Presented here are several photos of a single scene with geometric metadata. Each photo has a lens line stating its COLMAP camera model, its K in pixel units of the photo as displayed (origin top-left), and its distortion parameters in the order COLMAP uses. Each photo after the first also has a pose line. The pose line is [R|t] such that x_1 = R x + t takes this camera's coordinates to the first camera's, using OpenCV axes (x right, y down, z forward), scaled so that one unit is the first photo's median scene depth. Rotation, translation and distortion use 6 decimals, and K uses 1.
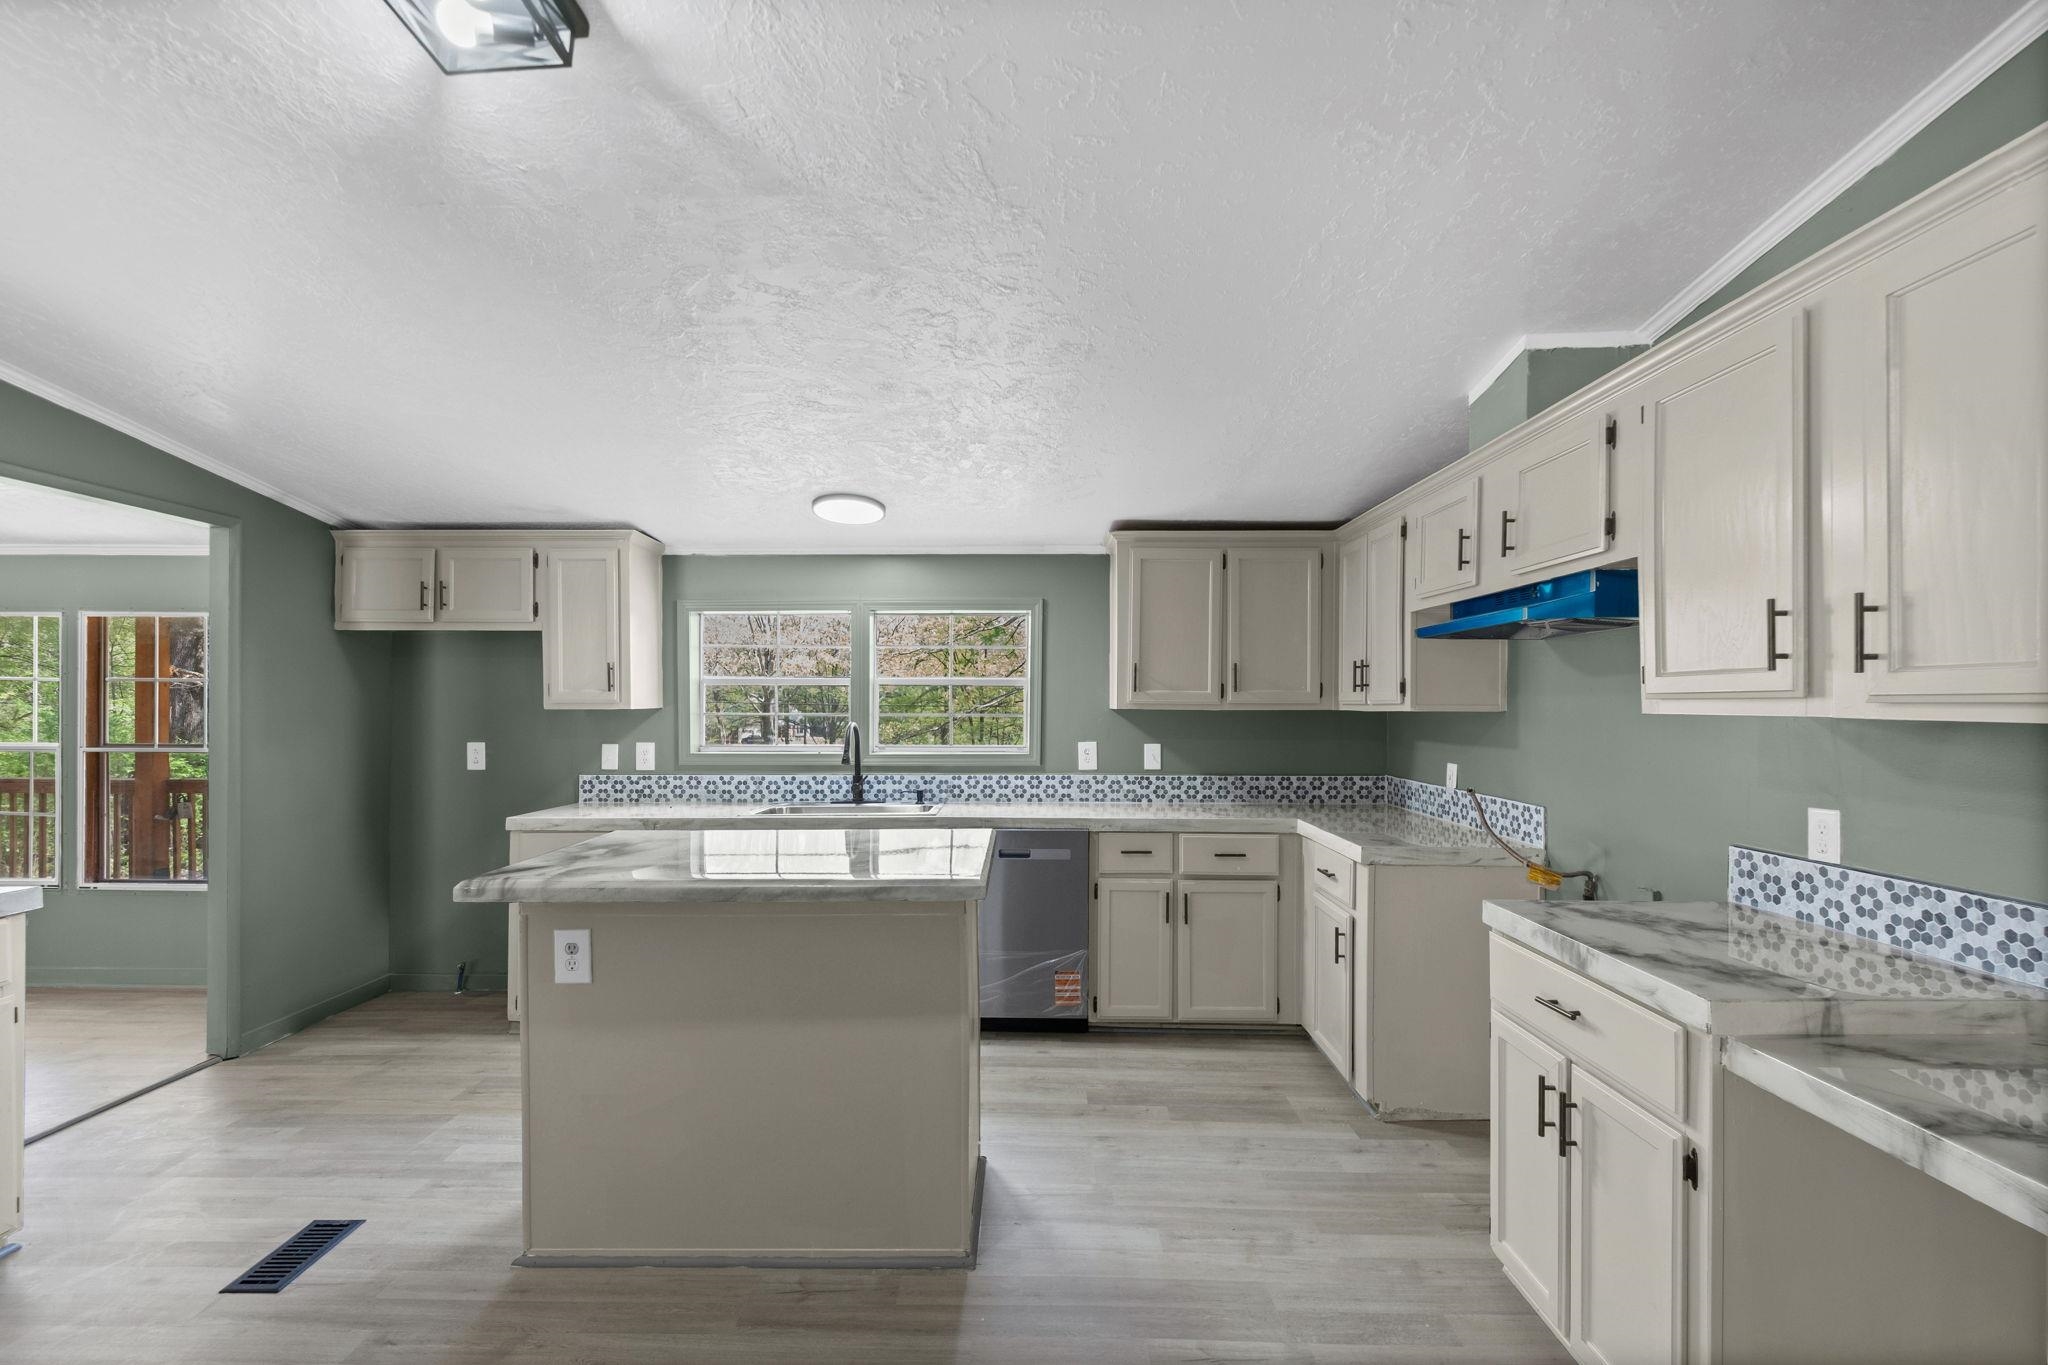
lens RADIAL K [[901.2, 0, 1025.8], [0, 901.2, 707.2], [0, 0, 1]] dist [0.001960, -0.004599]
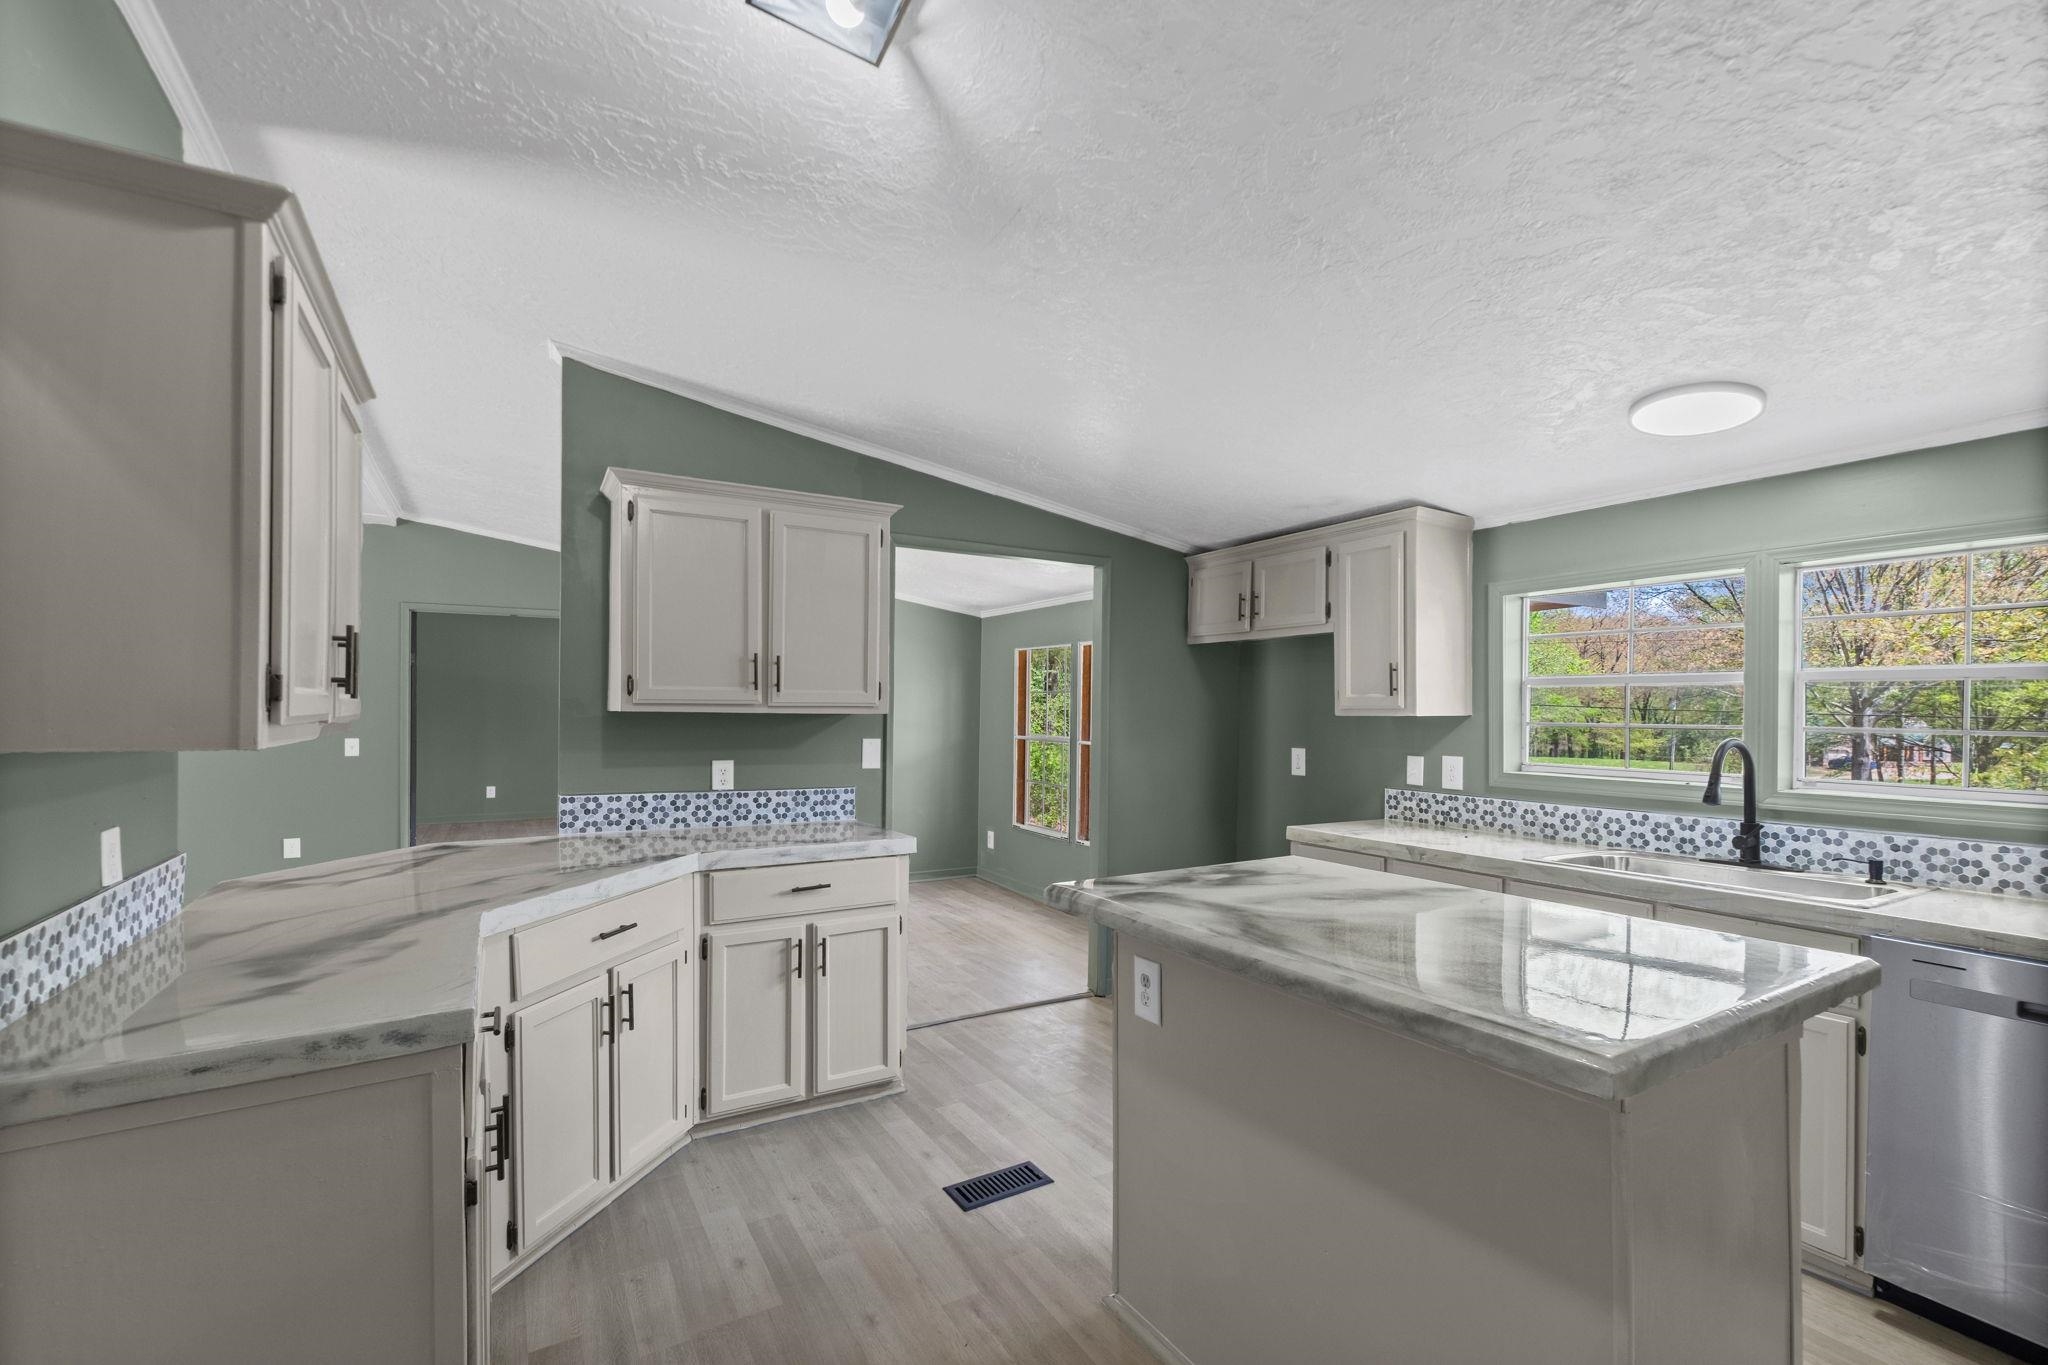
lens RADIAL K [[901.2, 0, 1025.8], [0, 901.2, 707.2], [0, 0, 1]] dist [0.001960, -0.004599]
pose [[0.504870, -0.000166, -0.863196, 0.104842], [-0.009765, 0.999935, -0.005904, 0.002095], [0.863140, 0.011410, 0.504835, 0.228806]]
